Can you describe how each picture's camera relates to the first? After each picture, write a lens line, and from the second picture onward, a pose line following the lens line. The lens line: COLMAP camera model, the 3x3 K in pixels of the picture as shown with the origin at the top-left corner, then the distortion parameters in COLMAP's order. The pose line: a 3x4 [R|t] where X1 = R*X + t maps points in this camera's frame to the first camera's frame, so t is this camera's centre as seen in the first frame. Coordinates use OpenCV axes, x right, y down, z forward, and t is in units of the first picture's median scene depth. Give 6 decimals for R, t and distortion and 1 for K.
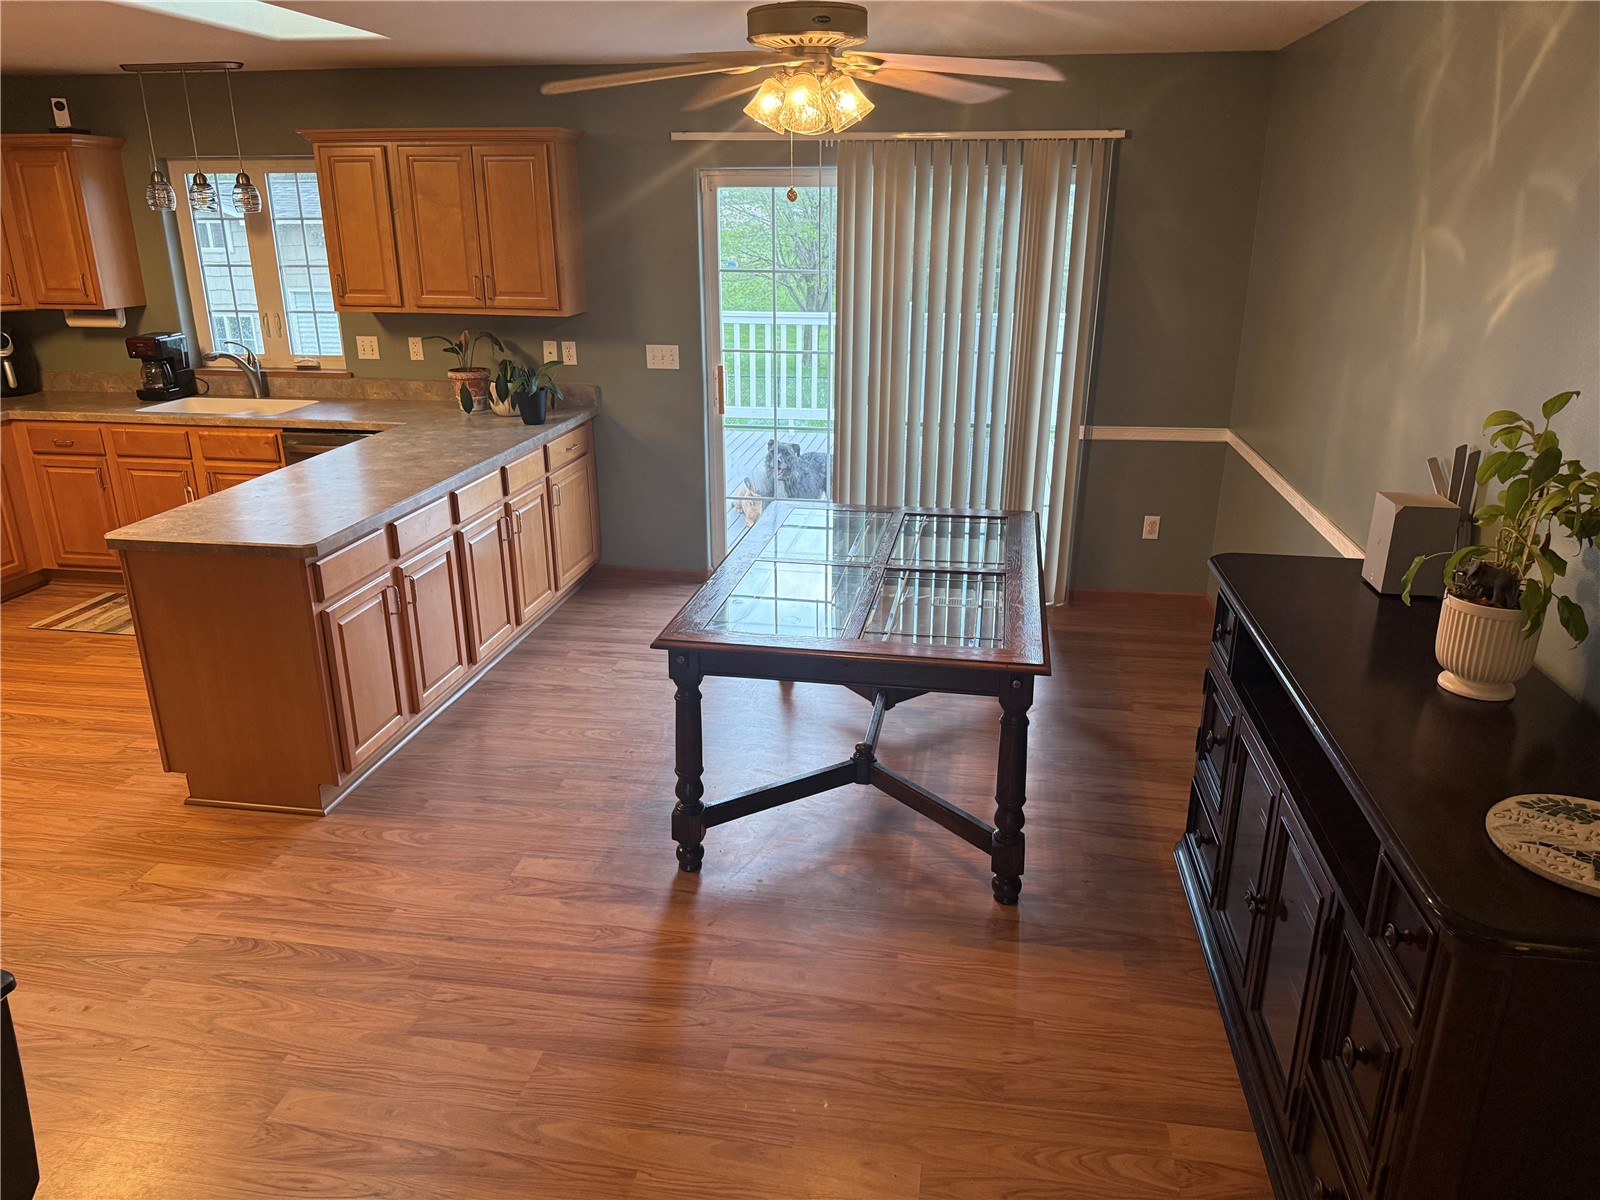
lens RADIAL K [[1119.4, 0, 821.4], [0, 1119.4, 629.5], [0, 0, 1]] dist [0.003300, -0.024771]
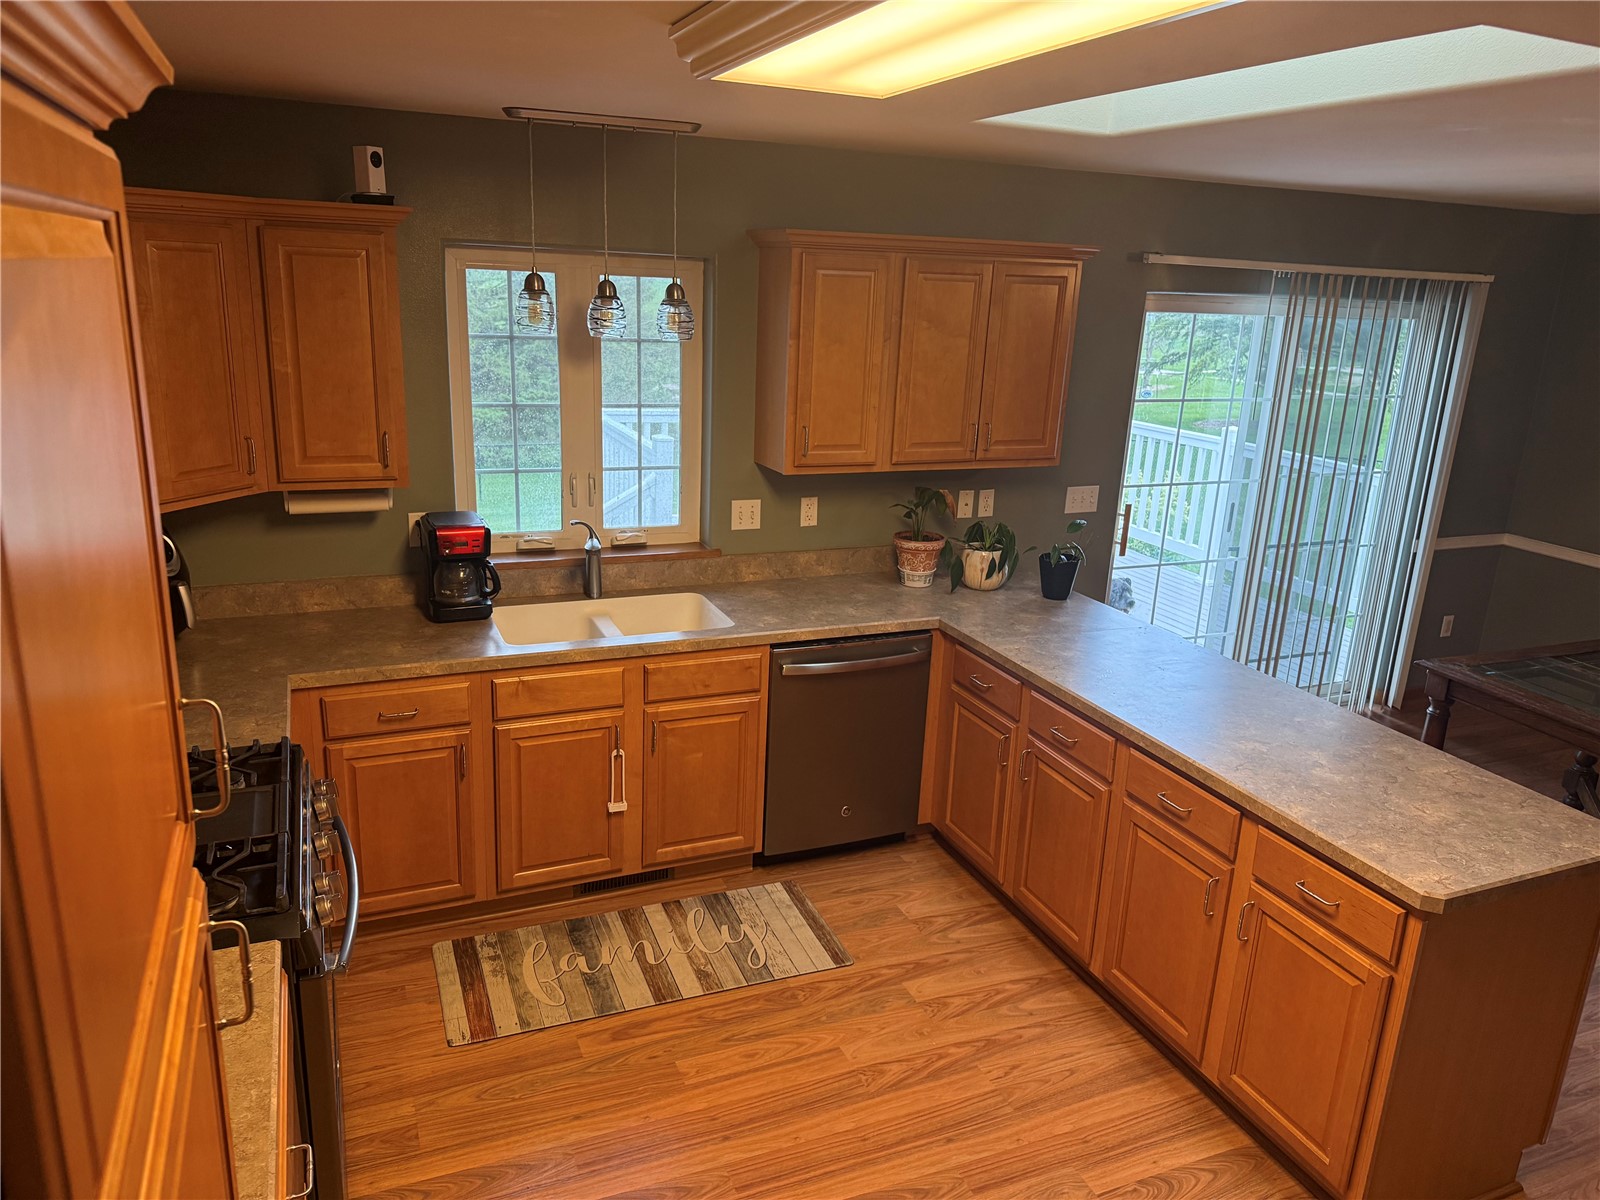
lens RADIAL K [[1112.5, 0, 800.0], [0, 1112.5, 600.0], [0, 0, 1]] dist [0.165488, -0.329244]
pose [[0.858871, -0.114932, 0.499131, -0.817856], [0.147169, 0.988781, -0.025558, -0.187228], [-0.490594, 0.095407, 0.866150, 0.379310]]
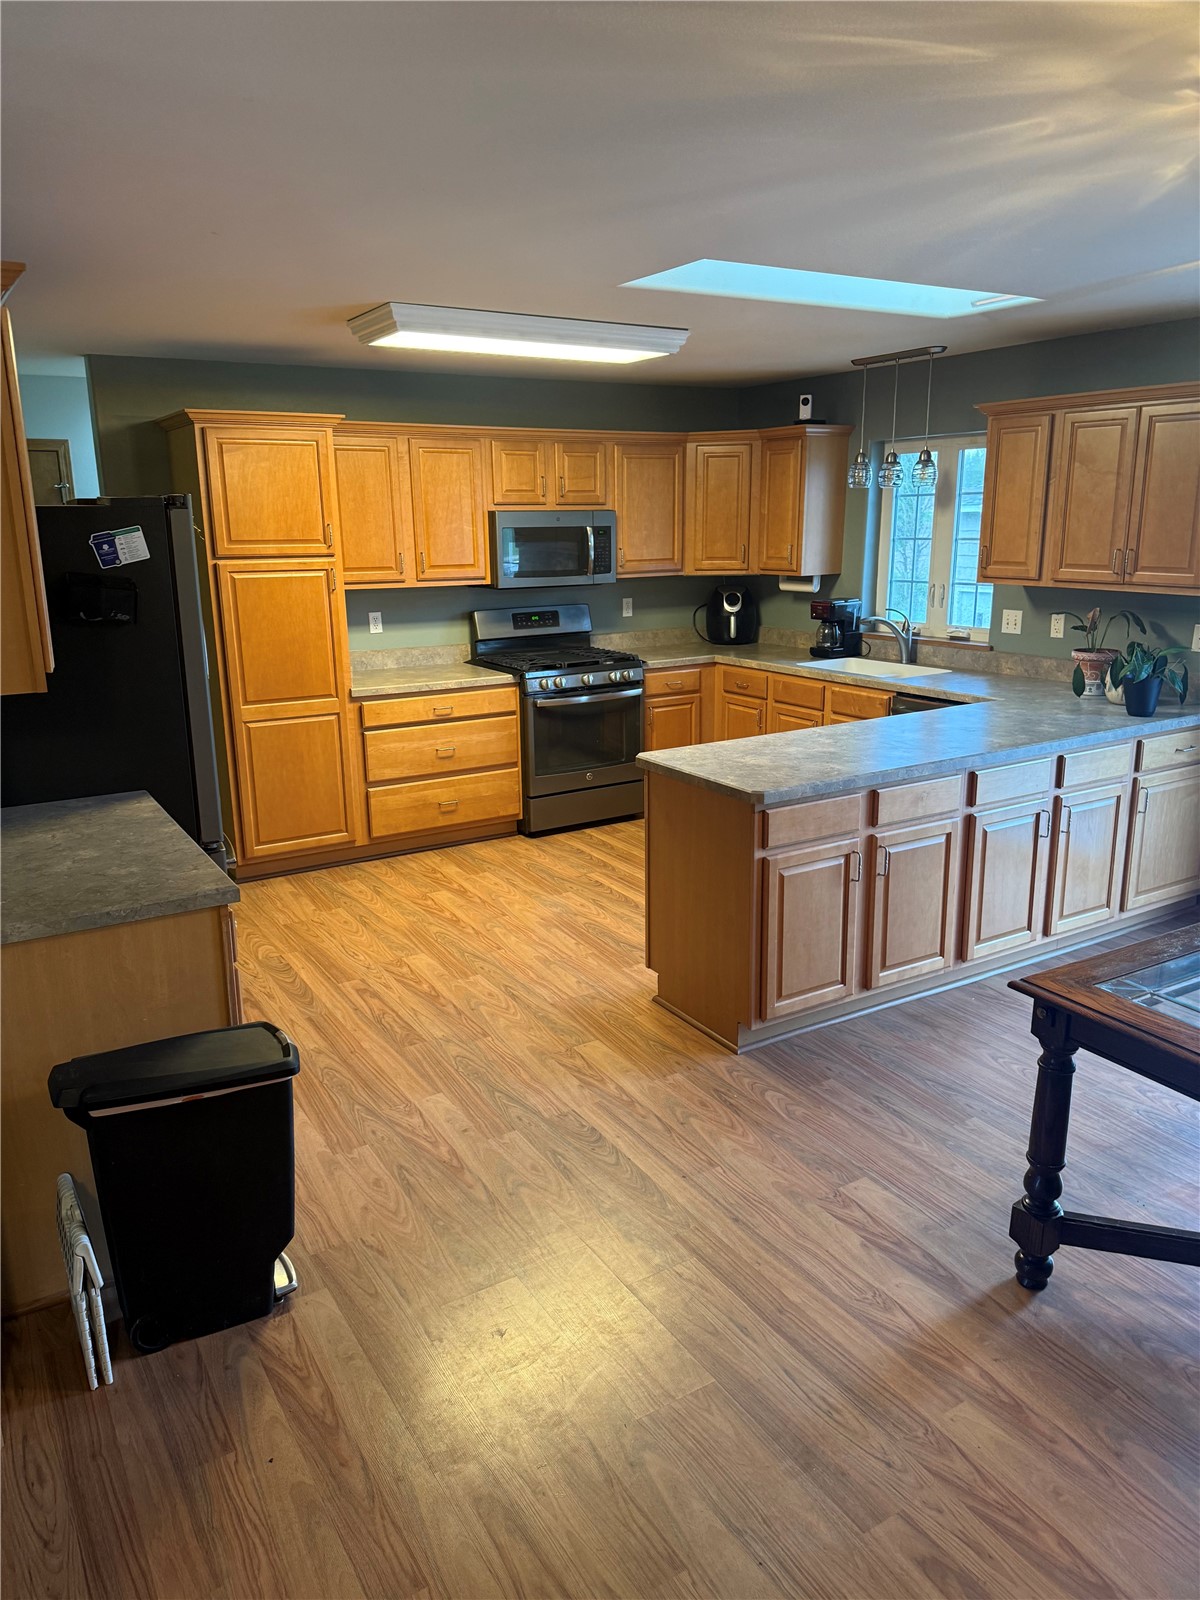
lens RADIAL K [[1112.5, 0, 600.0], [0, 1112.5, 800.0], [0, 0, 1]] dist [0.165488, -0.329244]
pose [[0.631846, 0.177118, -0.754586, 0.148662], [-0.252857, 0.967382, 0.015338, -0.029978], [0.732689, 0.181111, 0.656022, 0.134927]]
